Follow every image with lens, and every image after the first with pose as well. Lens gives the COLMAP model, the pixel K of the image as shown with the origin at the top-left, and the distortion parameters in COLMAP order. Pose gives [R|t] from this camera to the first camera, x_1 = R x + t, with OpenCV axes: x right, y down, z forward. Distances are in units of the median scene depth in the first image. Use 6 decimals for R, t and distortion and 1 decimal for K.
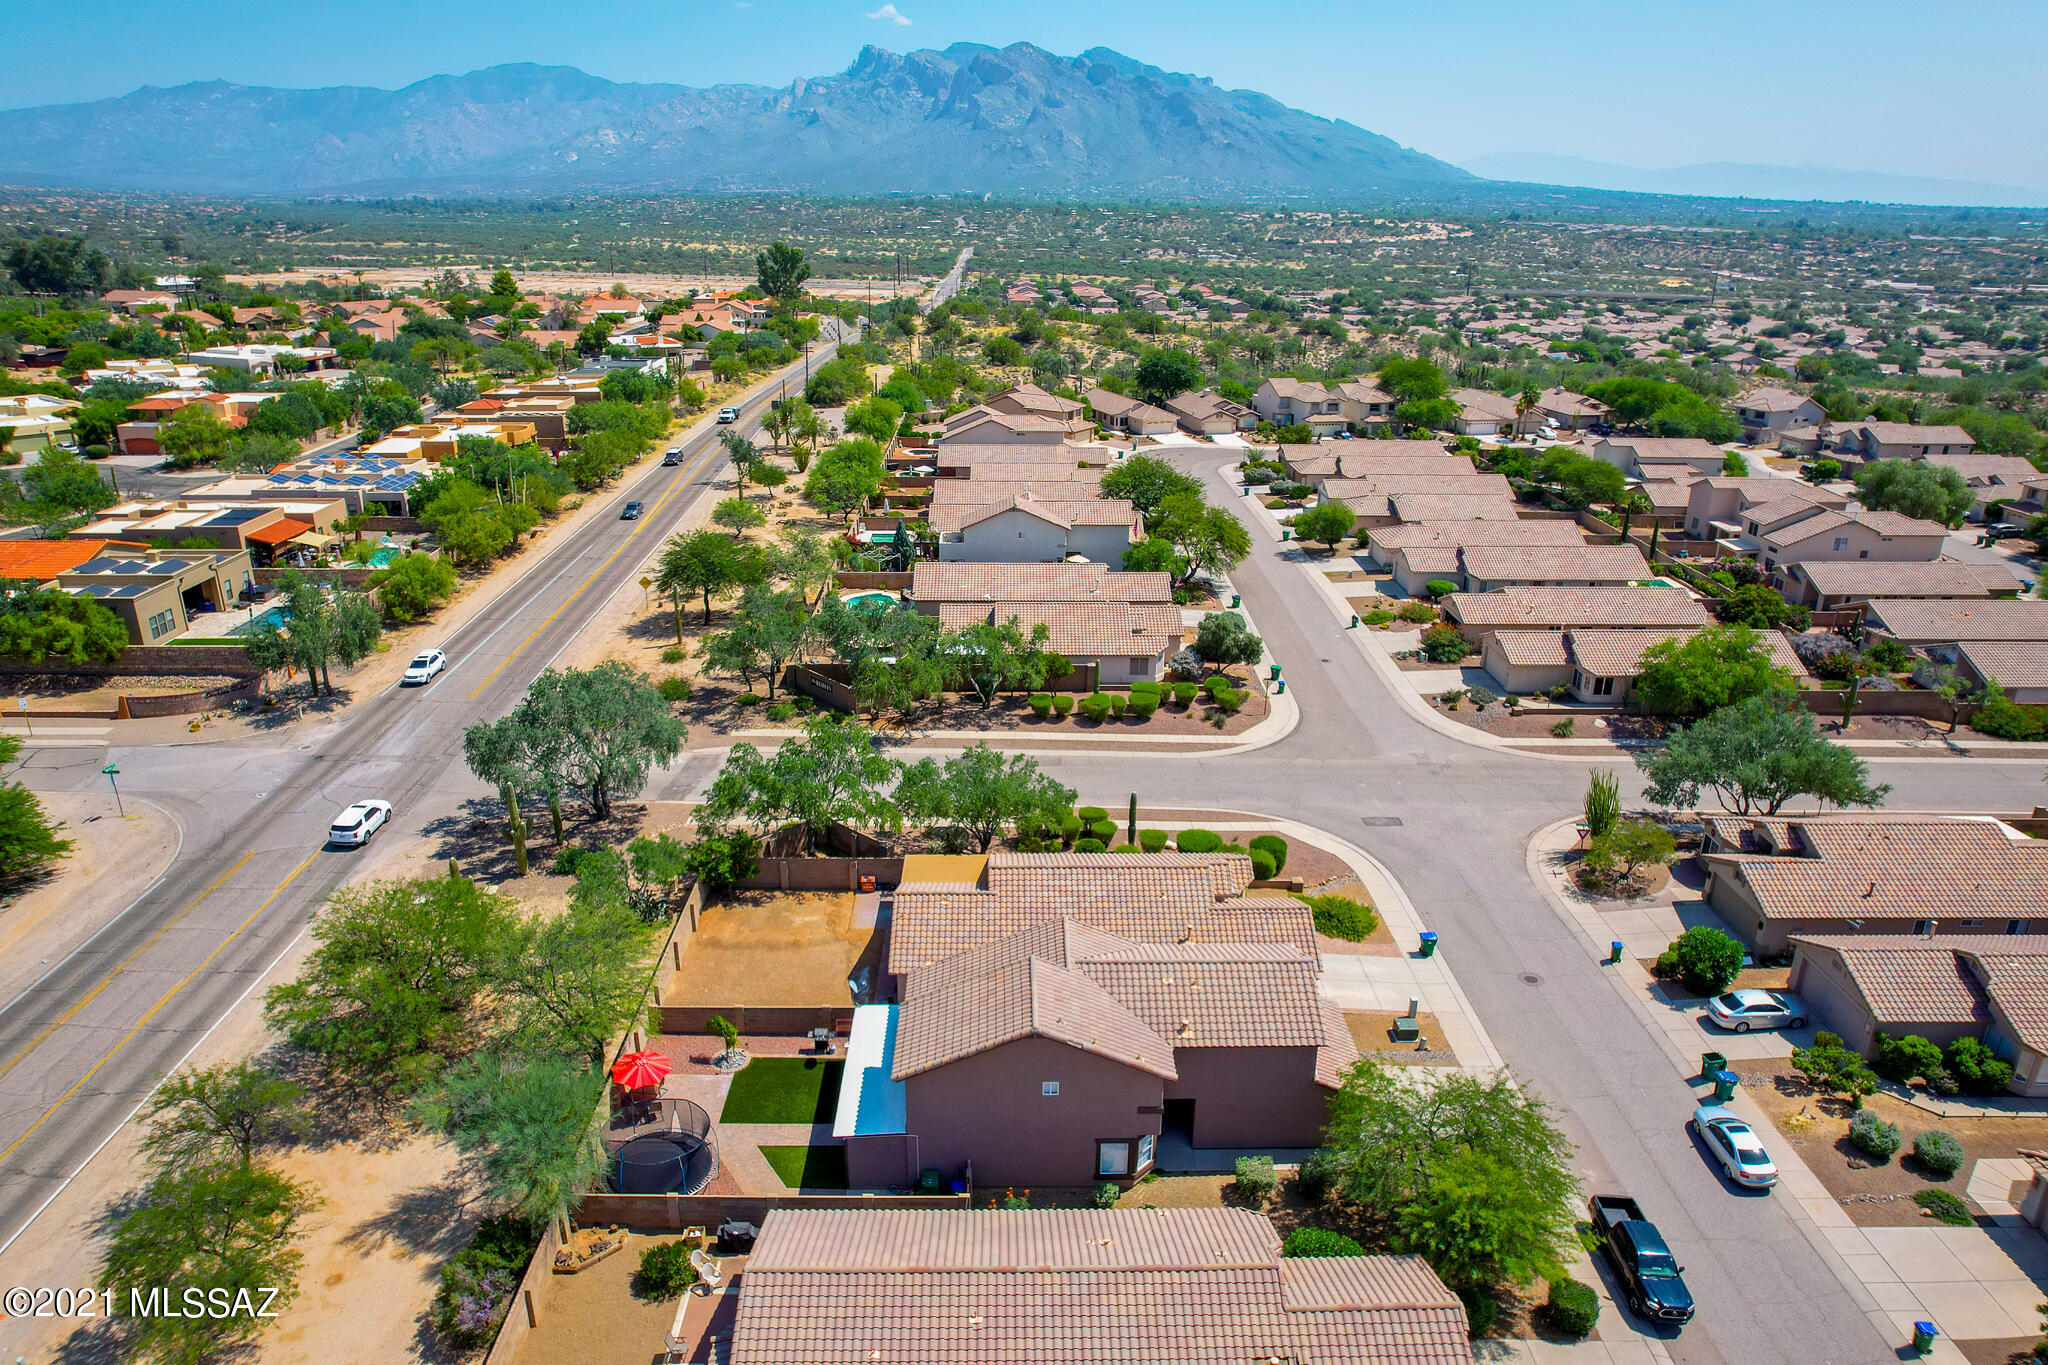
lens RADIAL K [[1306.4, 0, 1025.4], [0, 1306.4, 675.6], [0, 0, 1]] dist [-0.079935, 0.073440]
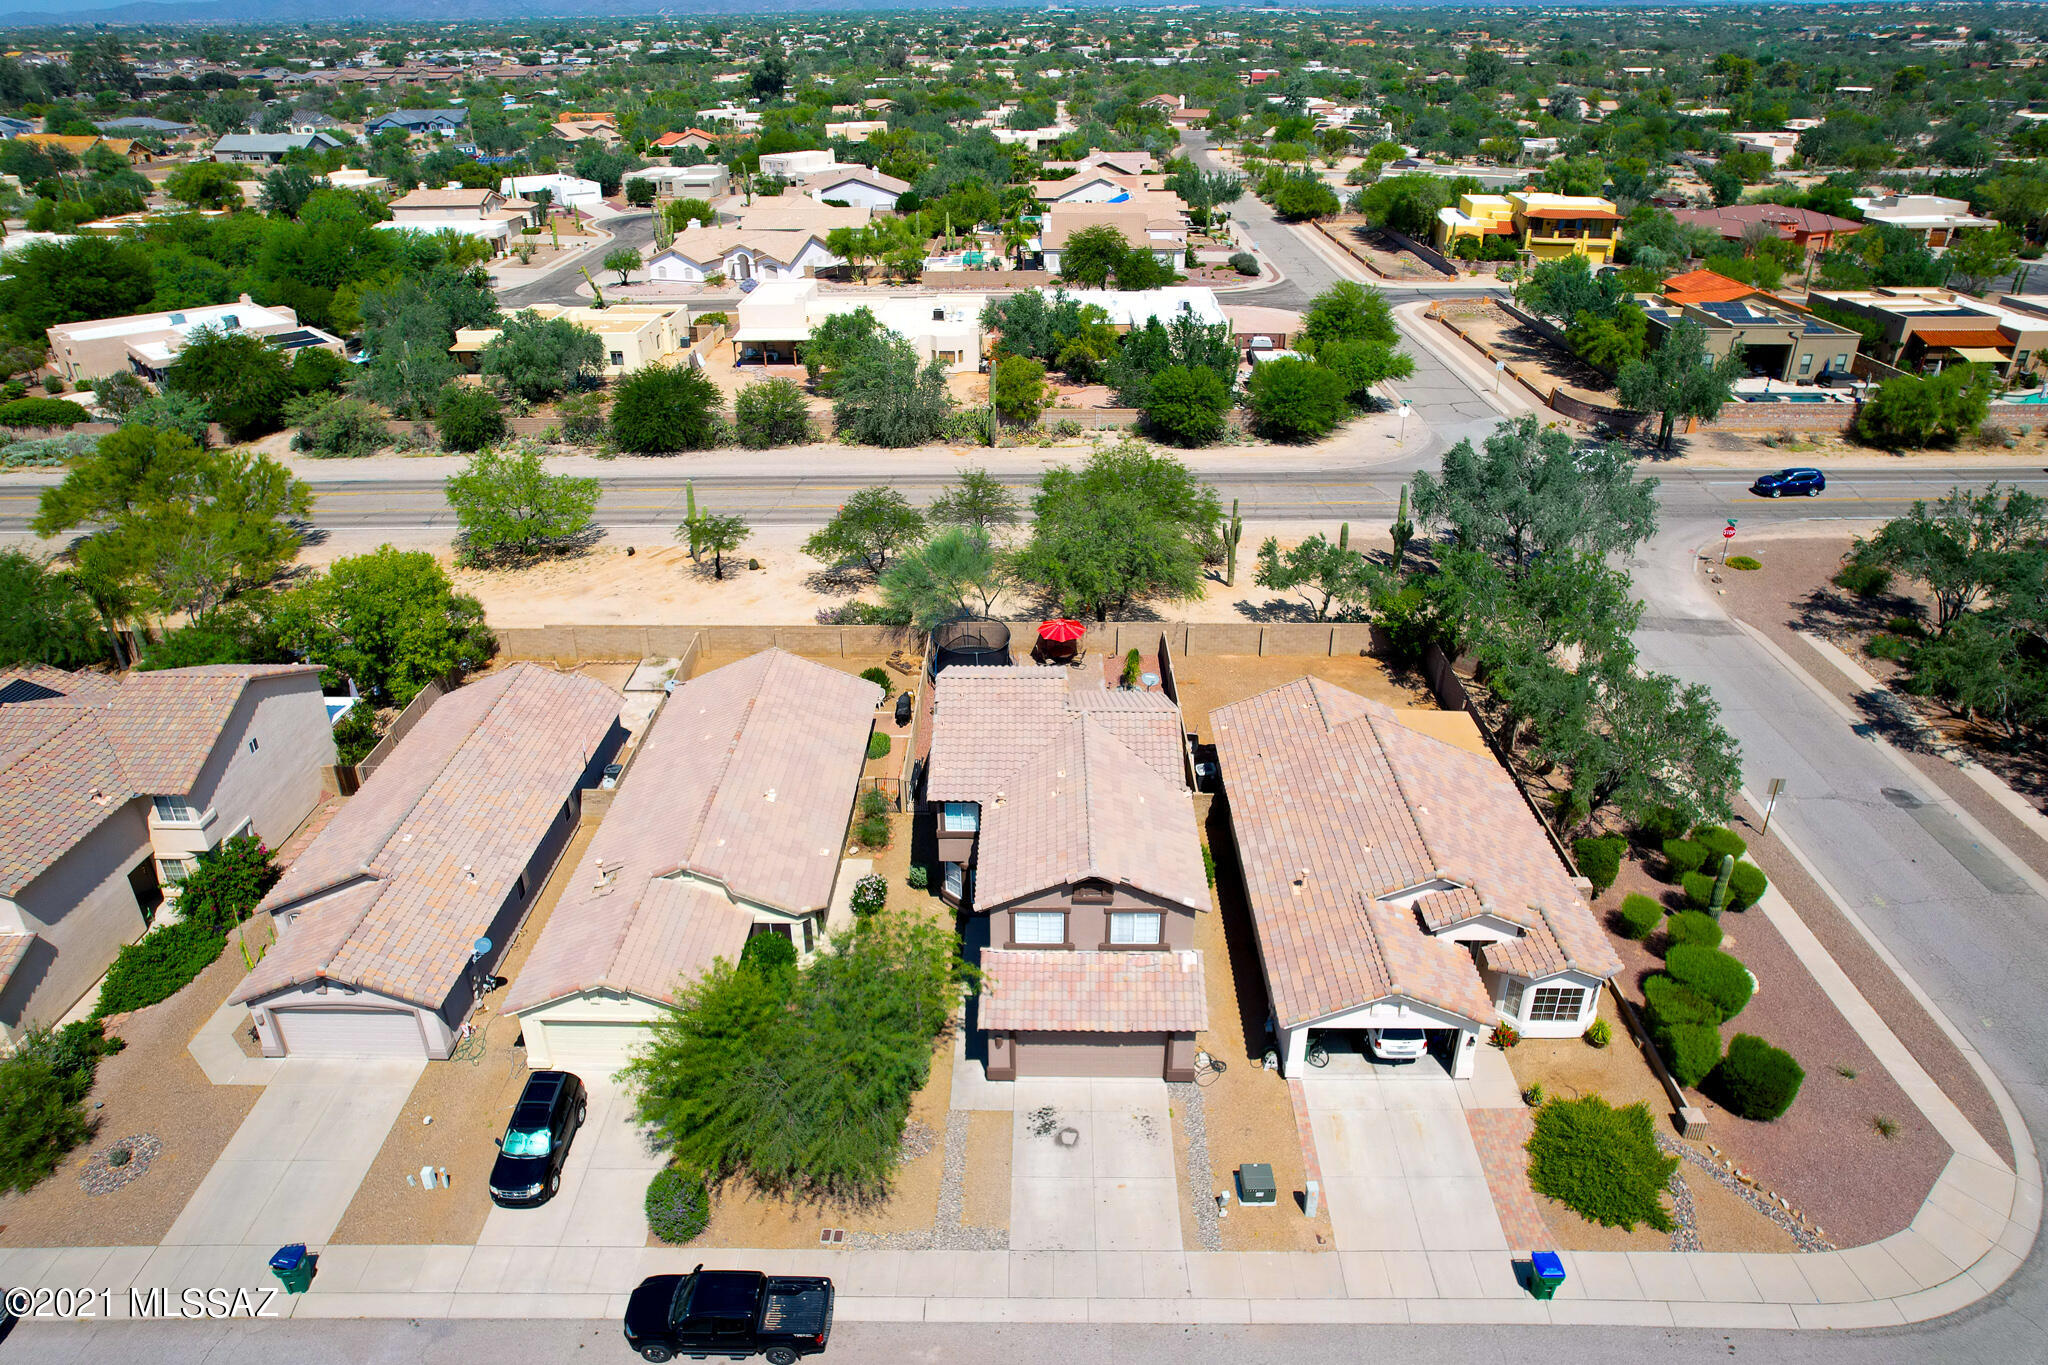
lens RADIAL K [[1313.5, 0, 1024.0], [0, 1313.5, 682.5], [0, 0, 1]] dist [-0.081148, 0.069878]
pose [[-0.032628, 0.445976, -0.894450, 0.457338], [-0.341275, 0.836168, 0.429366, -0.095006], [0.939397, 0.319263, 0.124918, 0.454378]]
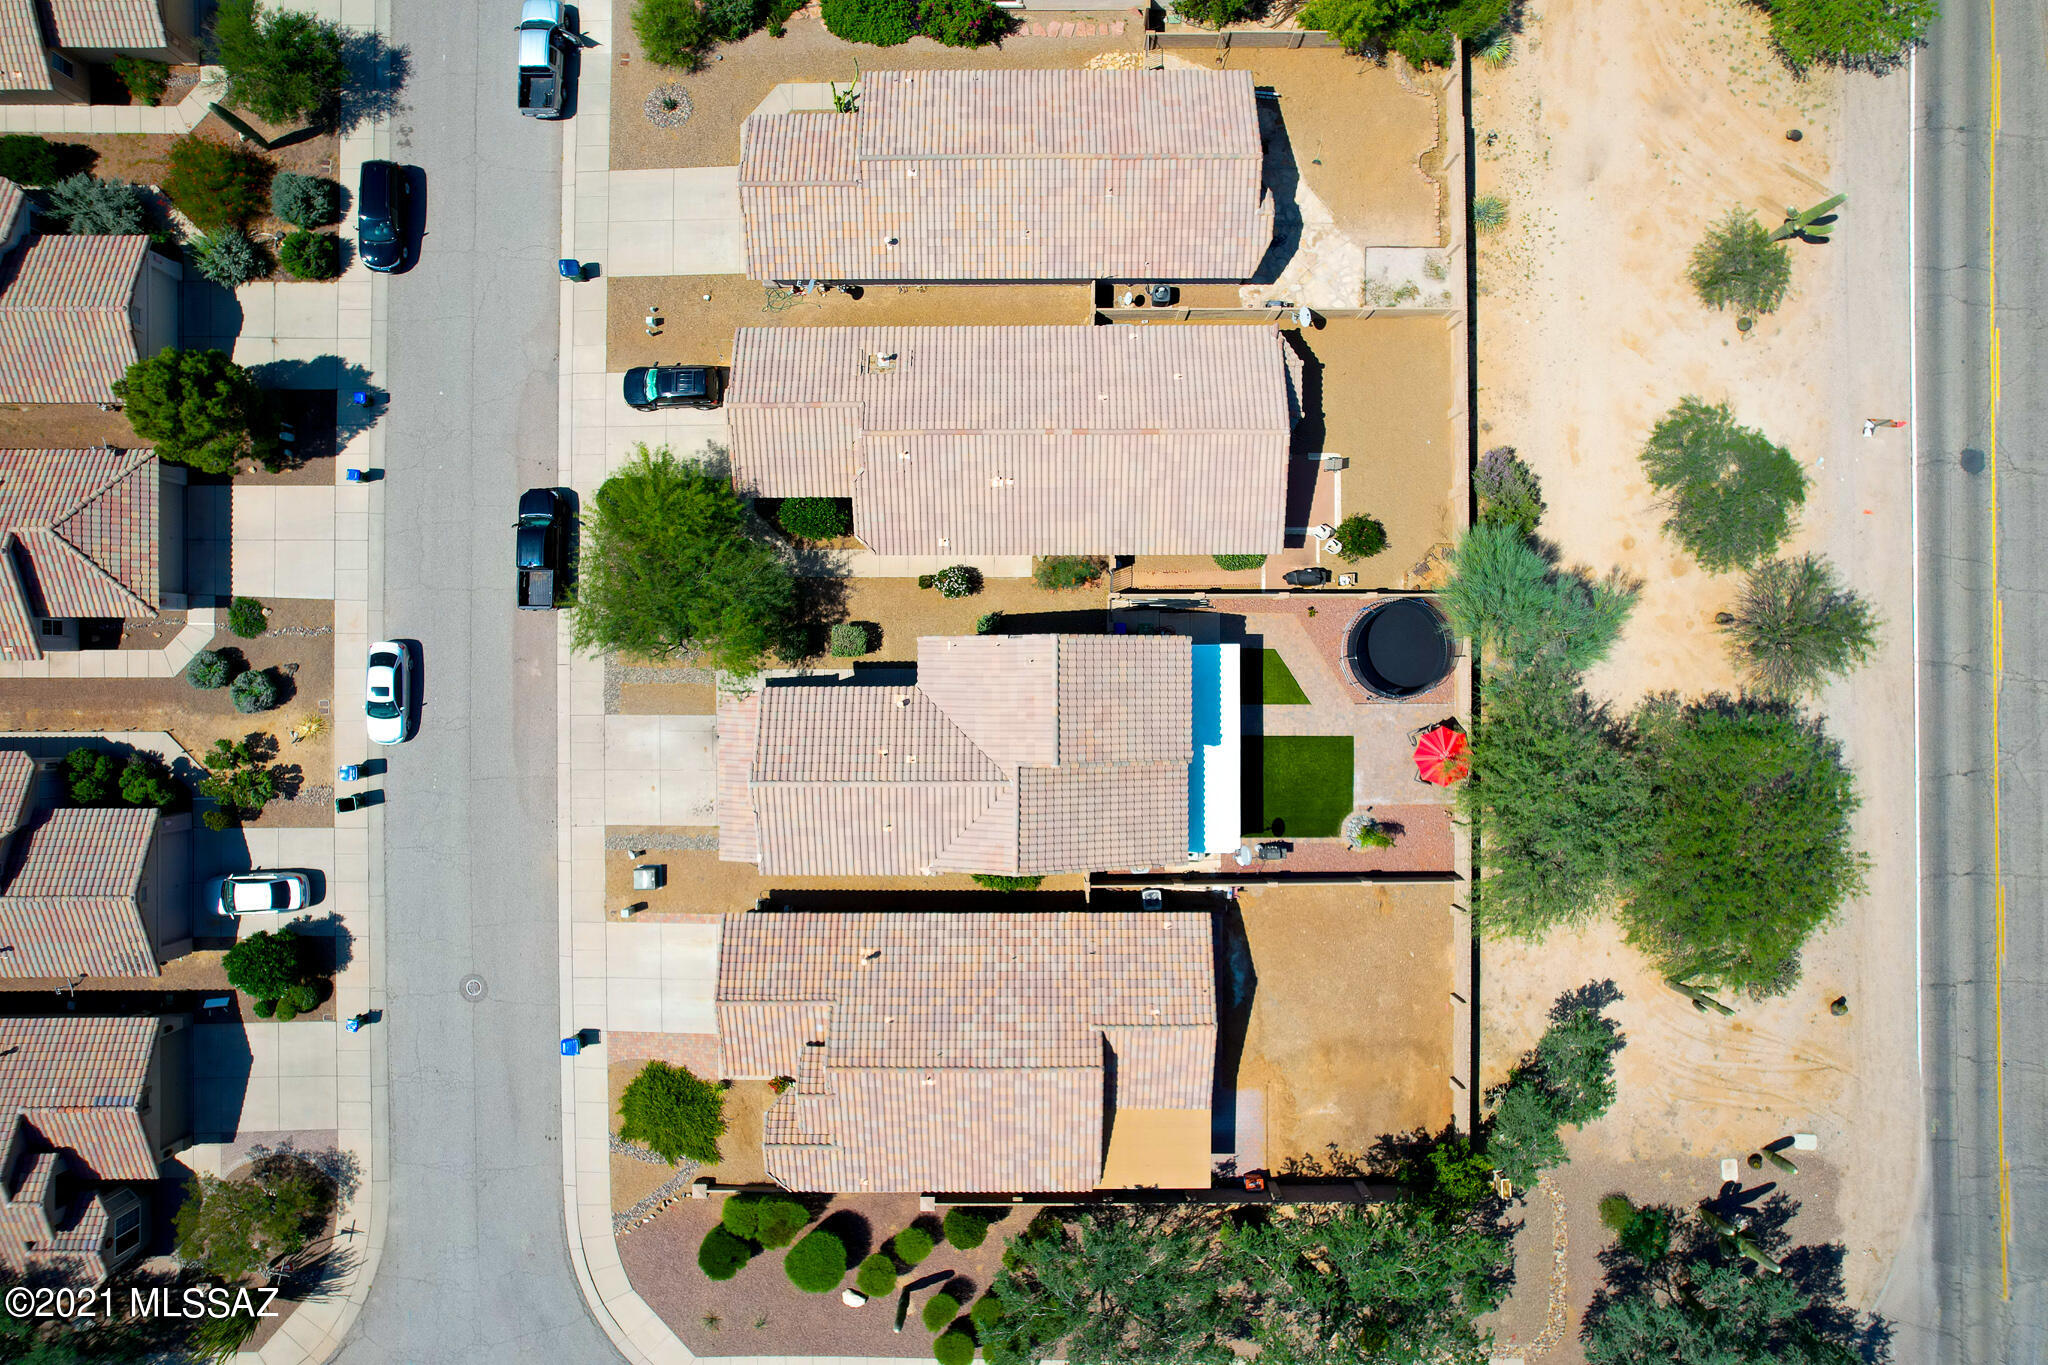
lens RADIAL K [[1328.9, 0, 1030.1], [0, 1328.9, 677.5], [0, 0, 1]] dist [-0.079053, 0.077255]
pose [[-0.999907, -0.013508, -0.001654, 0.013435], [0.003108, -0.345052, 0.938578, -0.347339], [-0.013249, 0.938486, 0.345062, 0.326576]]
